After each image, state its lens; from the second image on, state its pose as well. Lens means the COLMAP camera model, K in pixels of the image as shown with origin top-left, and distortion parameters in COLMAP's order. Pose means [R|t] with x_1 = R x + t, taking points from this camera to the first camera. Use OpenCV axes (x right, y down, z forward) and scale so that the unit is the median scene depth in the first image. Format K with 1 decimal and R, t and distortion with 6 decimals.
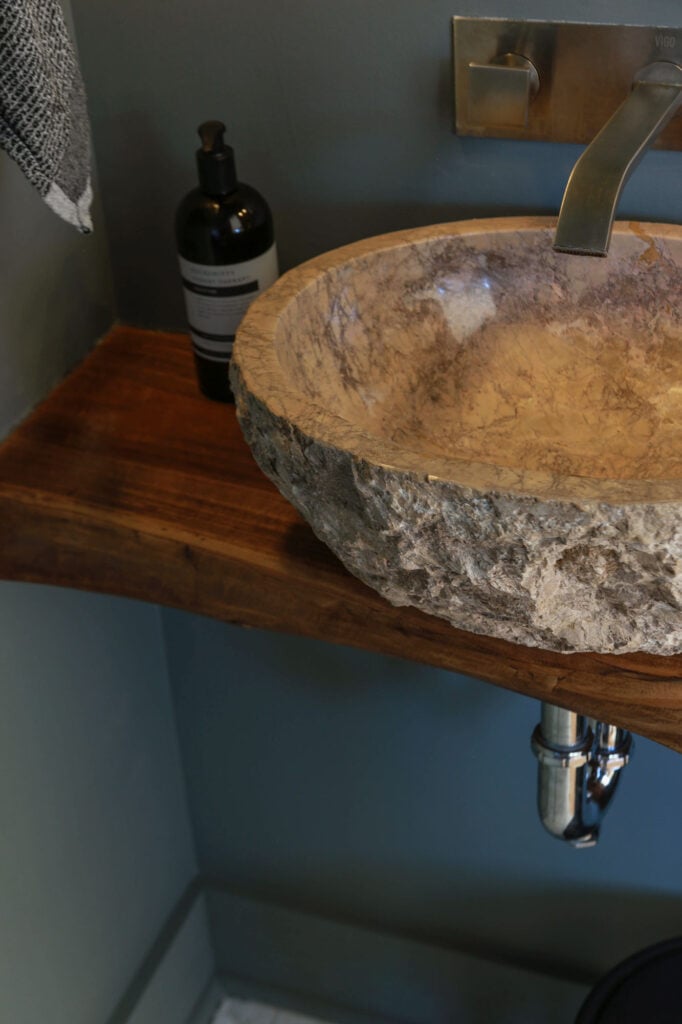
lens RADIAL K [[1617.2, 0, 338.0], [0, 1617.2, 535.3], [0, 0, 1]] dist [0.004388, 0.000000]
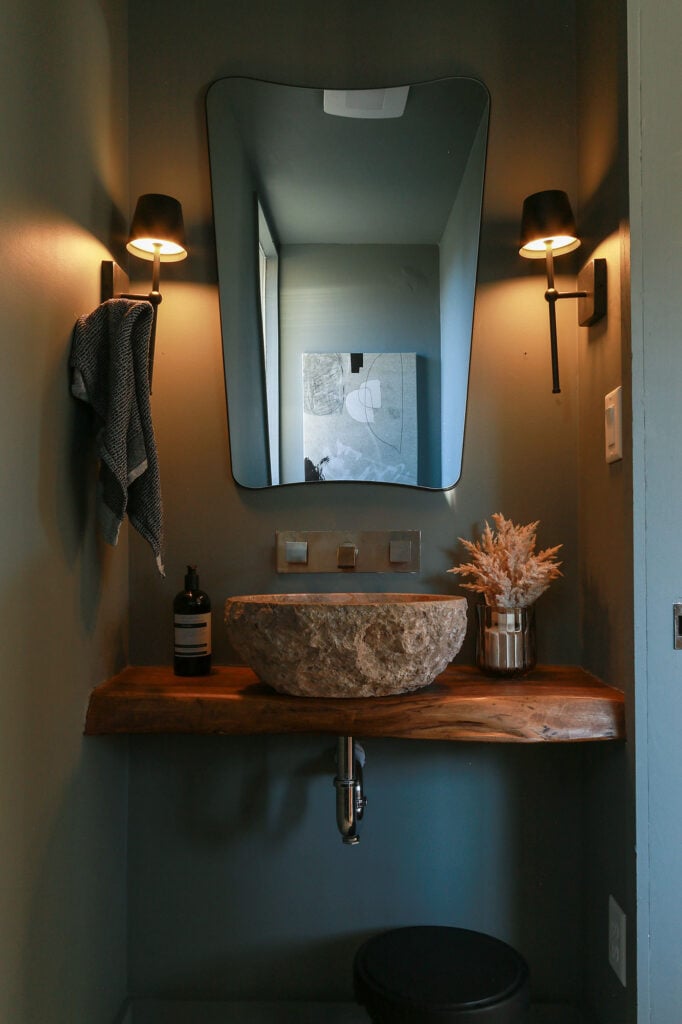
lens RADIAL K [[927.2, 0, 382.2], [0, 927.2, 500.9], [0, 0, 1]] dist [0.007280, -0.024778]
pose [[0.924039, 0.065957, 0.376566, -0.426722], [0.174771, 0.803166, -0.569543, 0.686202], [-0.340010, 0.592093, 0.730629, -0.356447]]
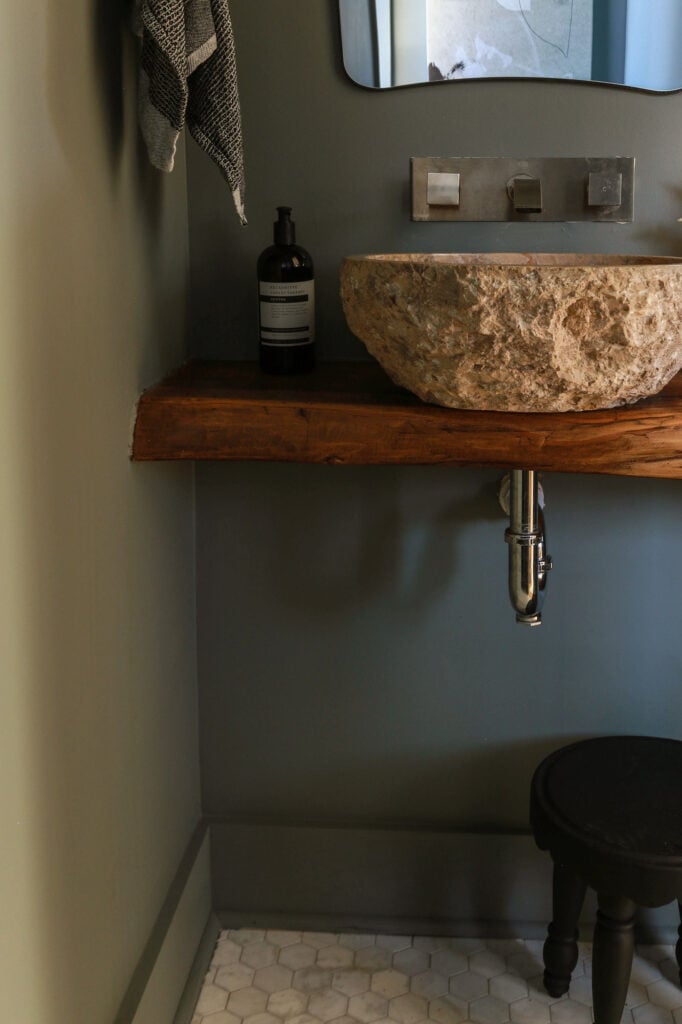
lens RADIAL K [[1214.0, 0, 445.3], [0, 1214.0, 335.1], [0, 0, 1]] dist [-0.021721, 0.000000]
pose [[0.940362, 0.019564, 0.339613, -0.408862], [0.142306, 0.884168, -0.444968, 0.553016], [-0.308980, 0.466760, 0.828653, -0.104264]]
